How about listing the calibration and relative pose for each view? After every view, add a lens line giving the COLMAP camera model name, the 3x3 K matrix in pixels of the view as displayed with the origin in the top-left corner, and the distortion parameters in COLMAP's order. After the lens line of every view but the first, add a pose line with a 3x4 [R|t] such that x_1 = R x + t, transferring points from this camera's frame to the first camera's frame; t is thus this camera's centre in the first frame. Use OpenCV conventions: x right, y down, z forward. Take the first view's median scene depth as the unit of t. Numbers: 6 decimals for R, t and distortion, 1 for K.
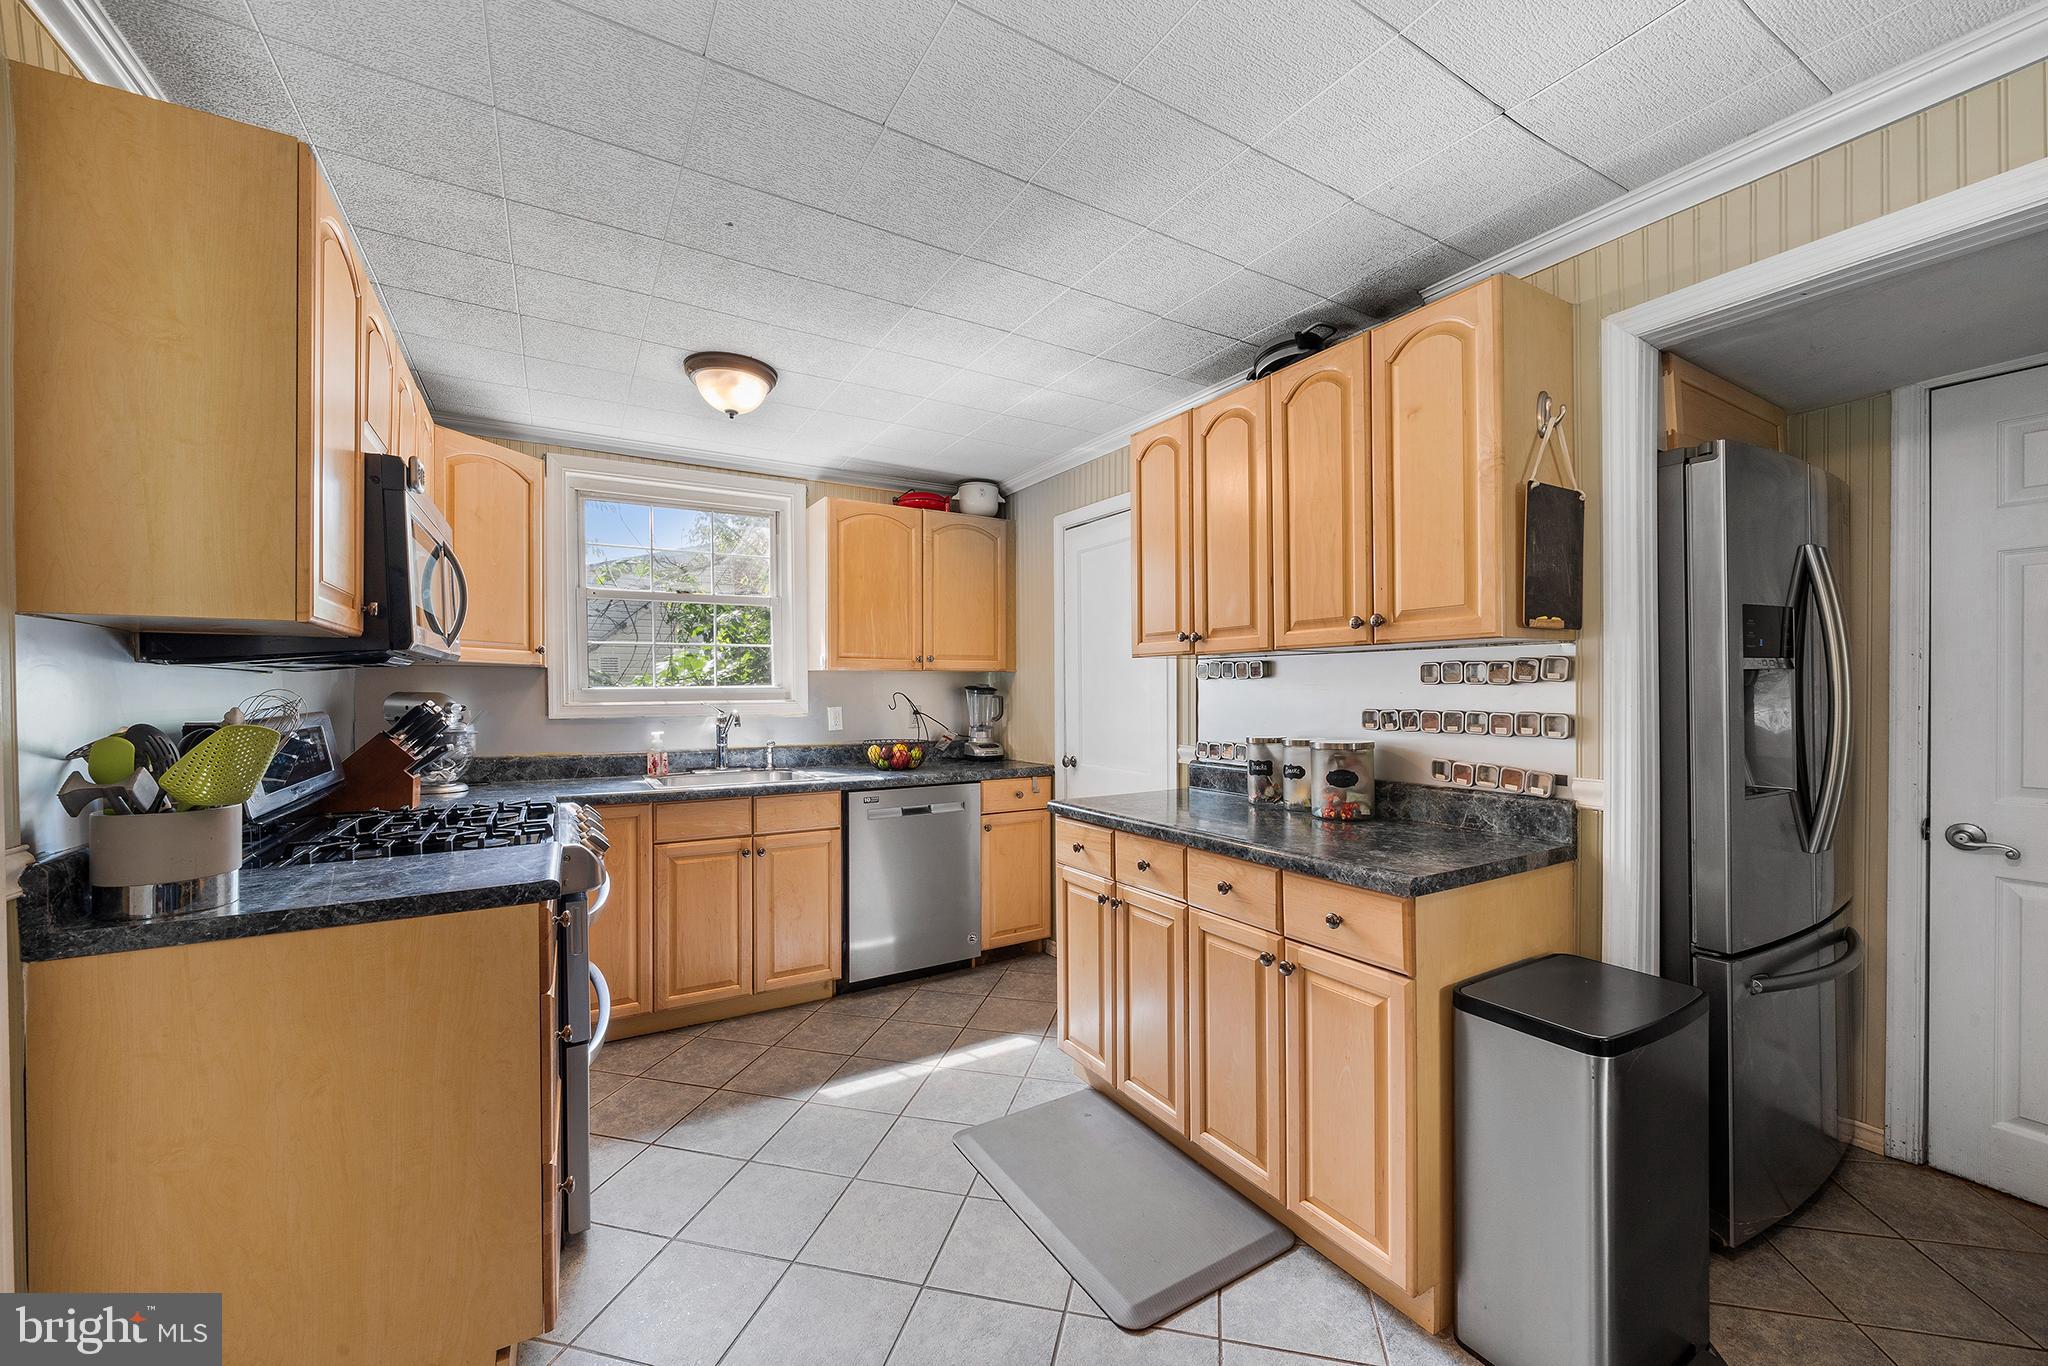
lens RADIAL K [[785.7, 0, 1024.7], [0, 785.7, 687.5], [0, 0, 1]] dist [-0.006753, 0.000137]
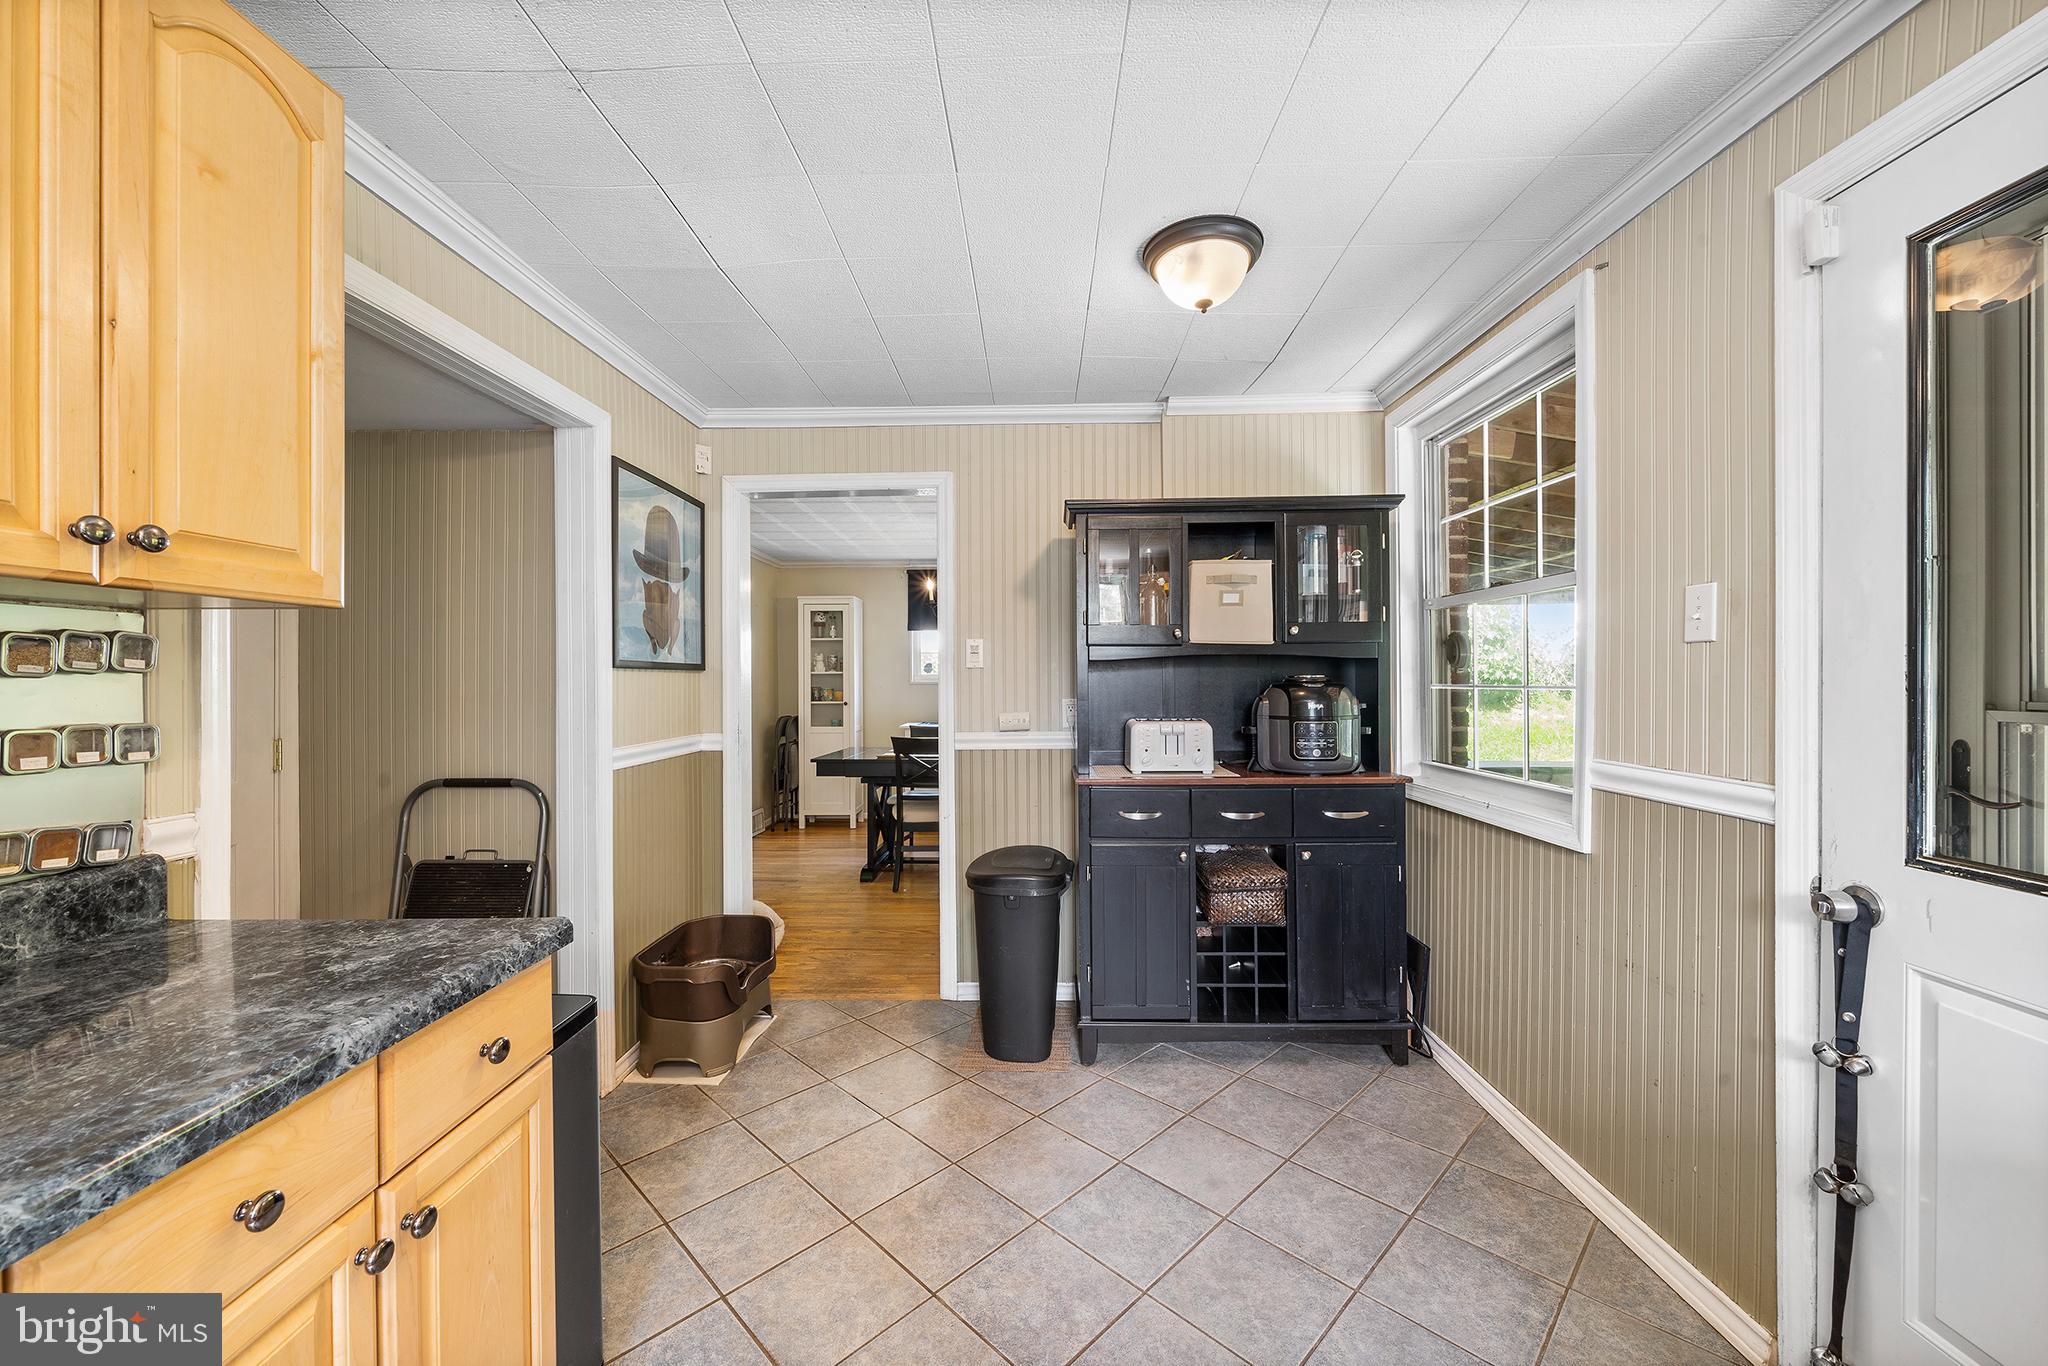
lens RADIAL K [[785.7, 0, 1020.7], [0, 785.7, 677.5], [0, 0, 1]] dist [-0.006753, 0.000137]
pose [[-0.849665, 0.000670, 0.527323, -0.248094], [-0.000458, 0.999998, -0.002009, -0.001889], [-0.527323, -0.001948, -0.849662, 1.128603]]
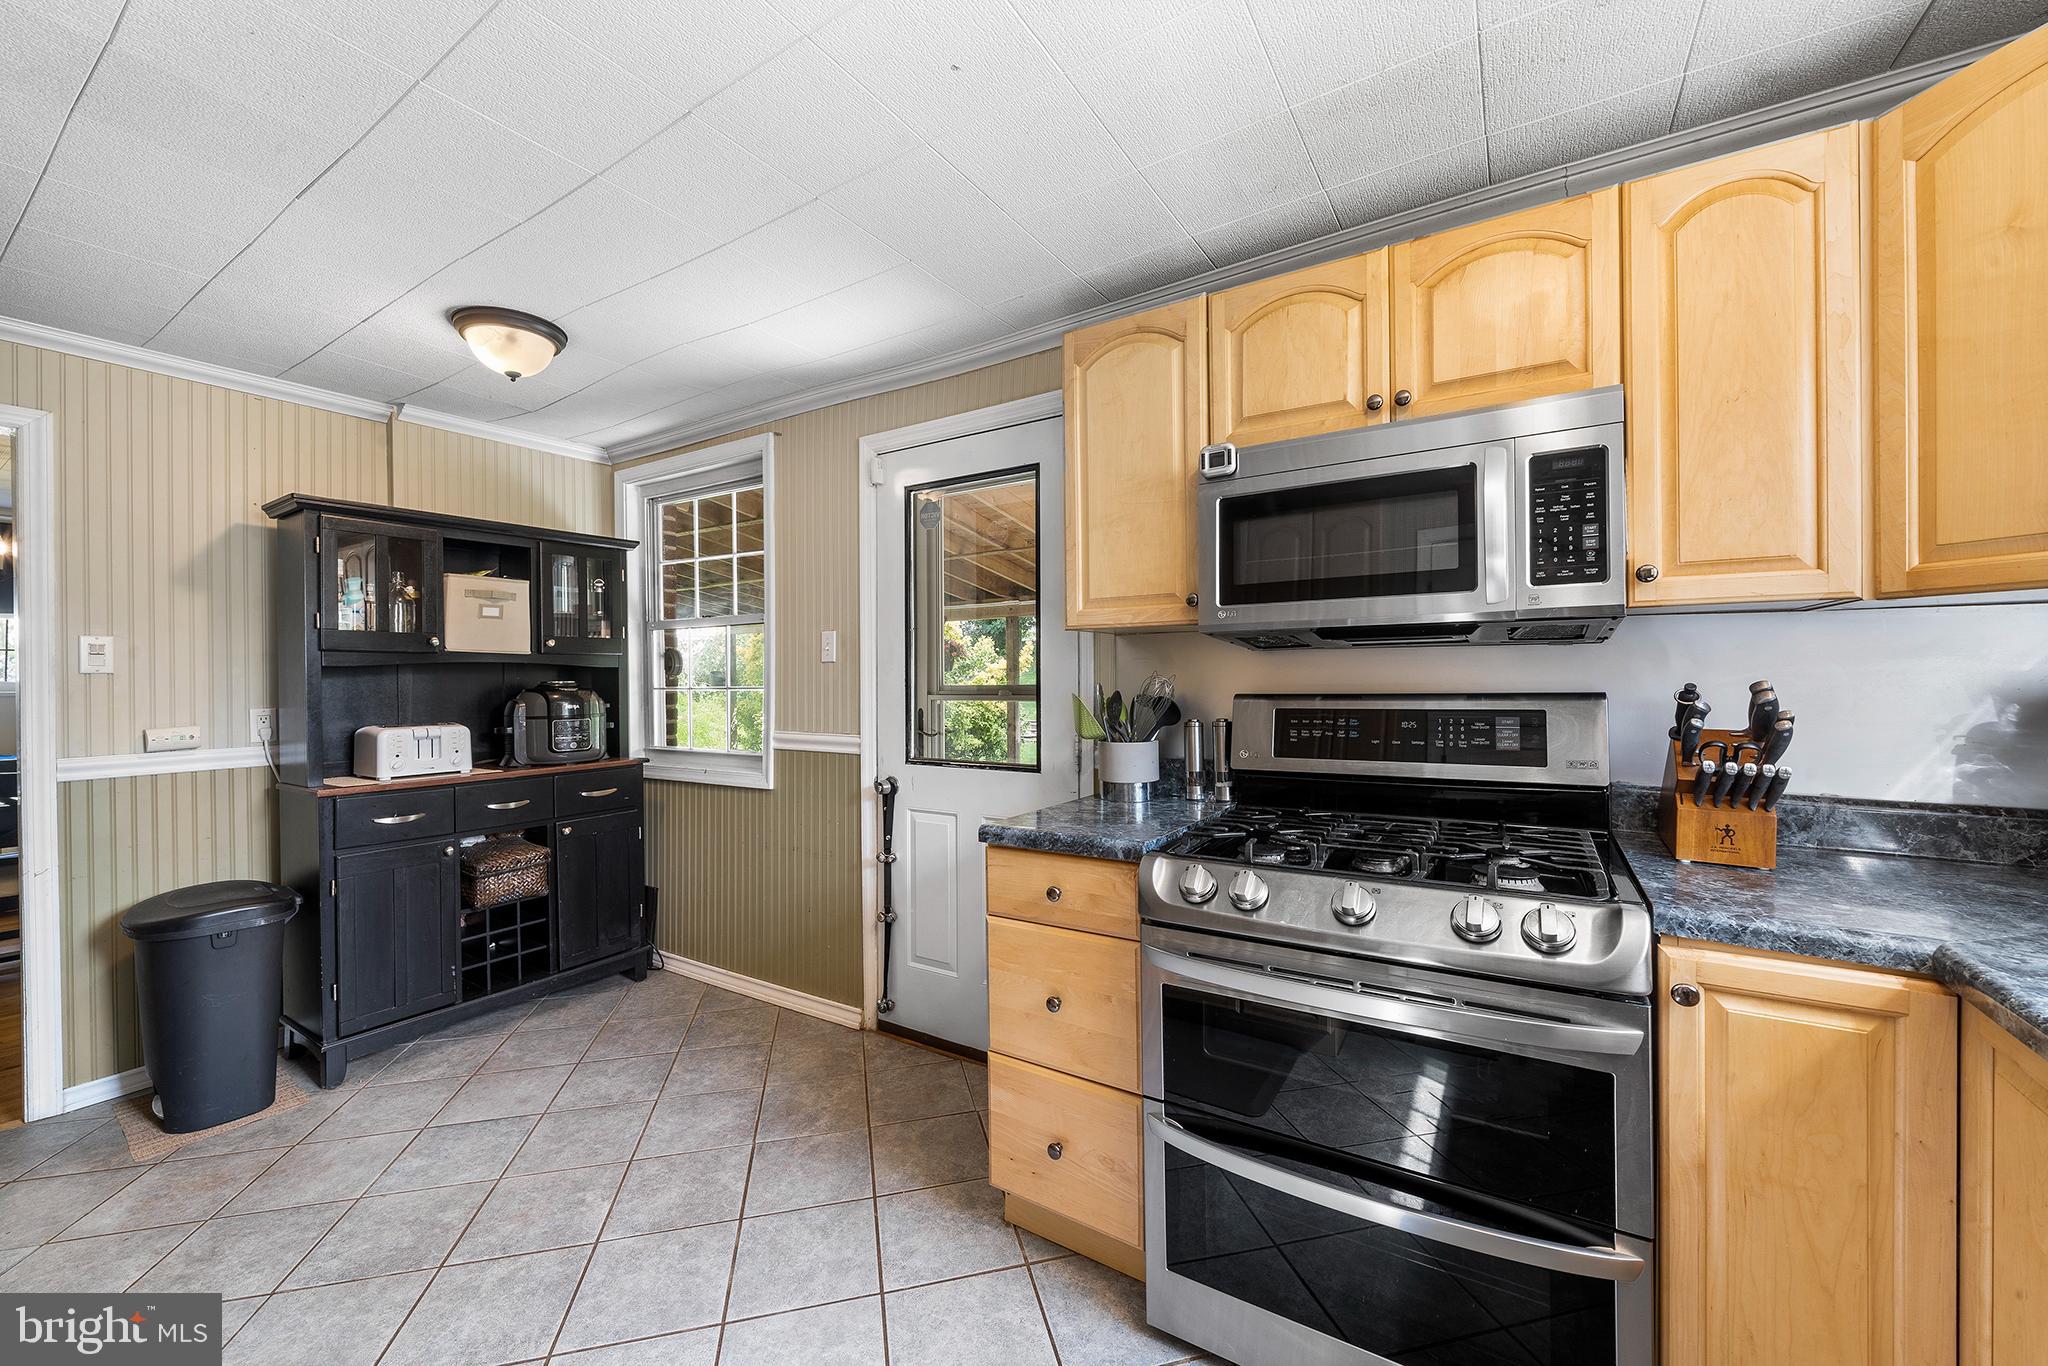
lens RADIAL K [[785.7, 0, 1028.2], [0, 785.7, 682.2], [0, 0, 1]] dist [-0.006753, 0.000137]
pose [[-0.893185, 0.006126, -0.449647, -0.050070], [0.006812, 0.999977, 0.000093, -0.000022], [0.449638, -0.002980, -0.893206, 1.684470]]
